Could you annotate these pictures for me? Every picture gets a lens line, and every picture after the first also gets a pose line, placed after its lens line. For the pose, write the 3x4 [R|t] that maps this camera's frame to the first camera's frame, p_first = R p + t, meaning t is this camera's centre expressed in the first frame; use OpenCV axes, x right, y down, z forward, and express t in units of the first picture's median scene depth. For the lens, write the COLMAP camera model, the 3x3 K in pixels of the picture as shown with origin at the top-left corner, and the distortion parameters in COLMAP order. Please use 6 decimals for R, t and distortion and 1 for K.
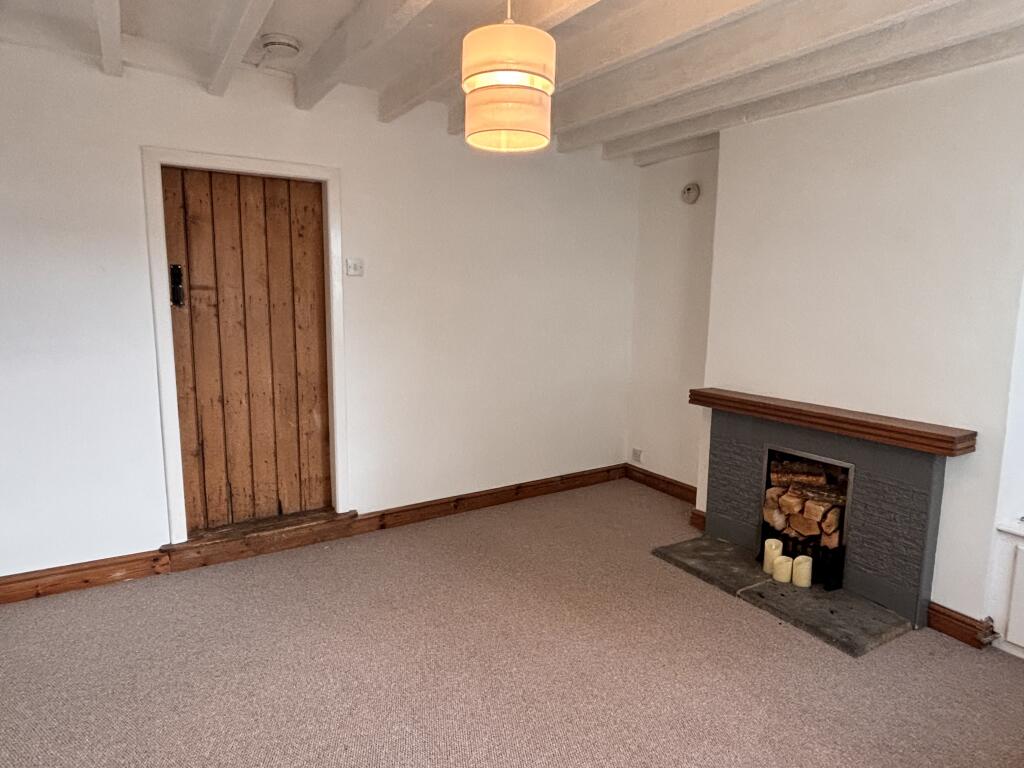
lens RADIAL K [[611.7, 0, 510.9], [0, 611.7, 381.8], [0, 0, 1]] dist [-0.000937, 0.000113]
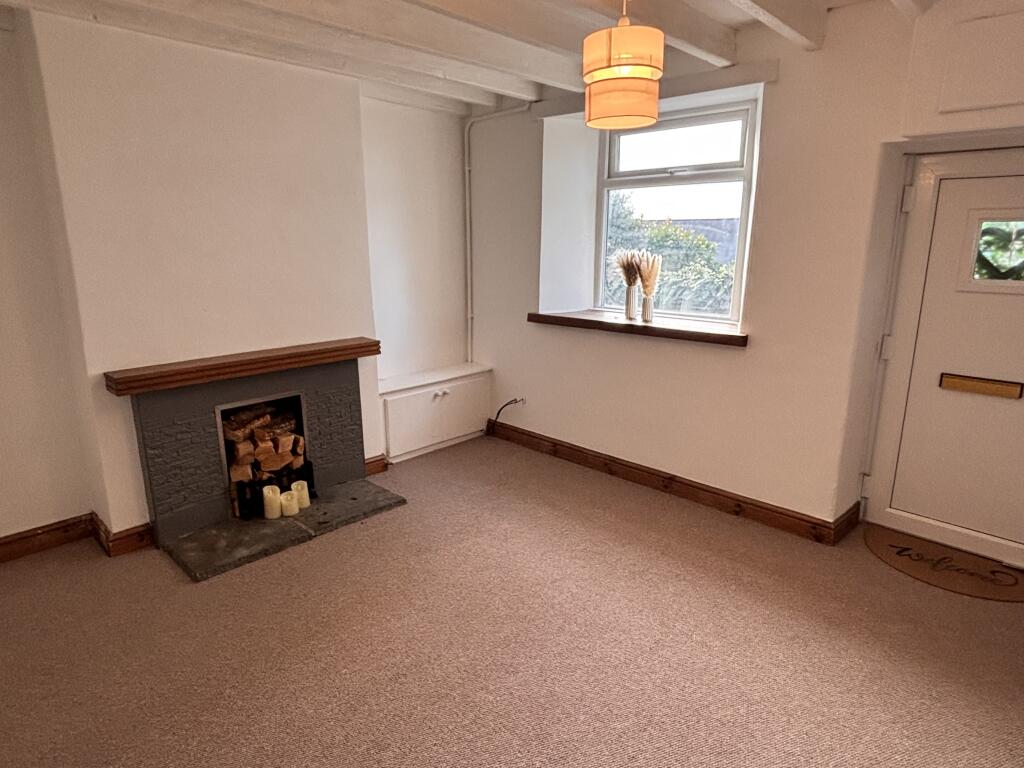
lens RADIAL K [[611.7, 0, 511.6], [0, 611.7, 383.6], [0, 0, 1]] dist [-0.000937, 0.000113]
pose [[-0.254572, -0.238517, 0.937178, -0.606804], [0.134892, 0.950874, 0.278645, -0.141718], [-0.957600, 0.197353, -0.209892, 0.794651]]
